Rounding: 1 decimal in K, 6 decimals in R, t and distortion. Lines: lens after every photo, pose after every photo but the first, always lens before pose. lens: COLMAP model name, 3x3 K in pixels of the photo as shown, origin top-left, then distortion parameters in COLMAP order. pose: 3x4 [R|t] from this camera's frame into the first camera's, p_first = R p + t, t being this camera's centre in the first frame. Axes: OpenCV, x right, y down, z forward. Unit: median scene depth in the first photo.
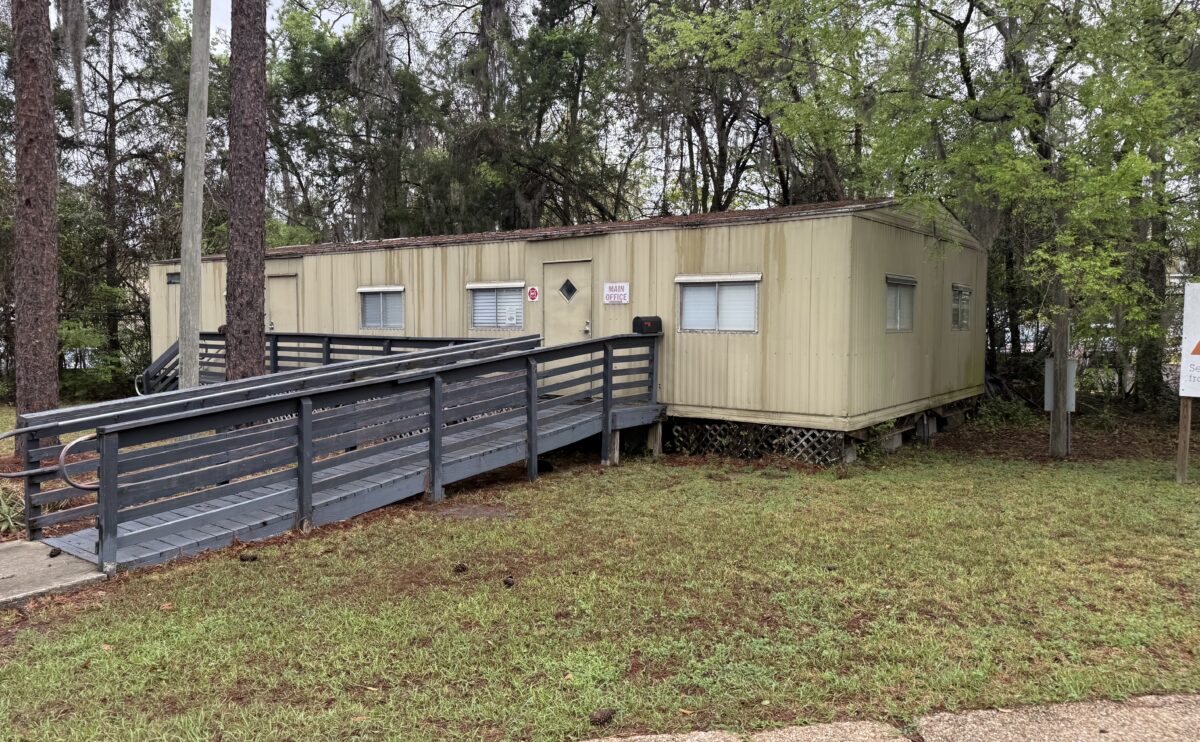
lens RADIAL K [[851.5, 0, 601.1], [0, 851.5, 359.3], [0, 0, 1]] dist [0.074307, -0.088935]
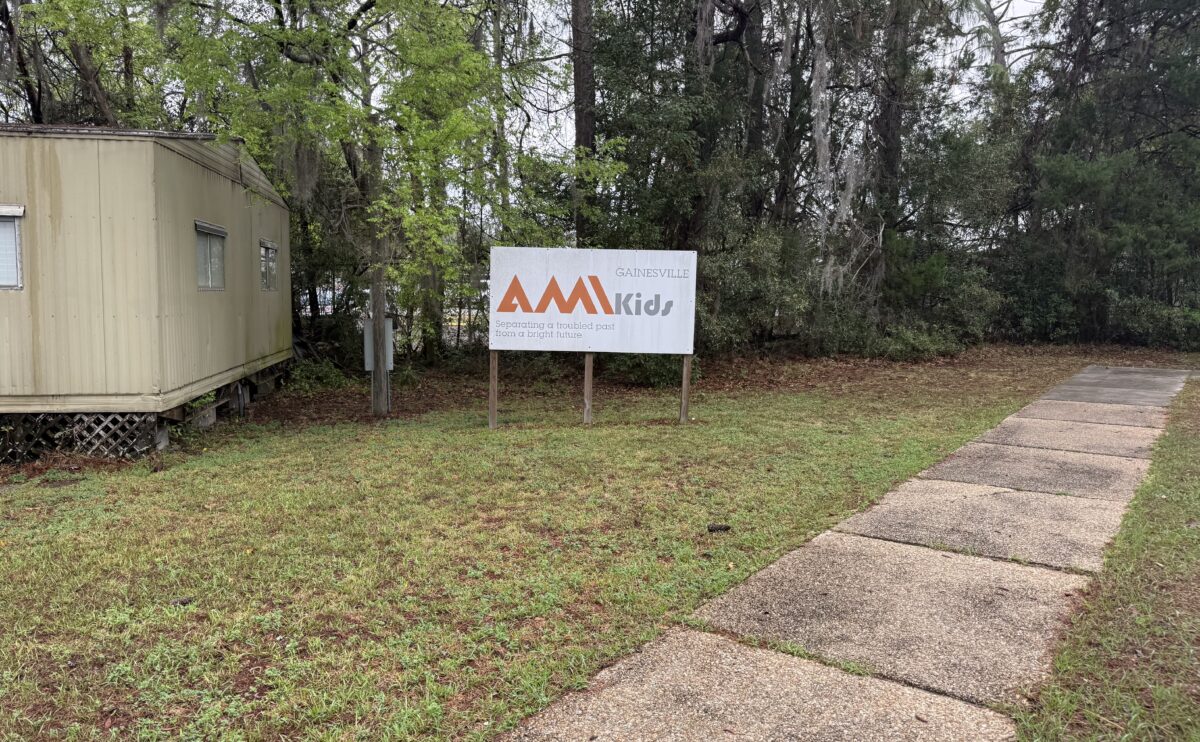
lens RADIAL K [[851.5, 0, 601.1], [0, 851.5, 359.3], [0, 0, 1]] dist [0.074307, -0.088935]
pose [[0.698635, -0.053080, 0.713506, -0.000096], [0.025243, 0.998452, 0.049561, 0.005080], [-0.715033, -0.016615, 0.698894, 0.137320]]
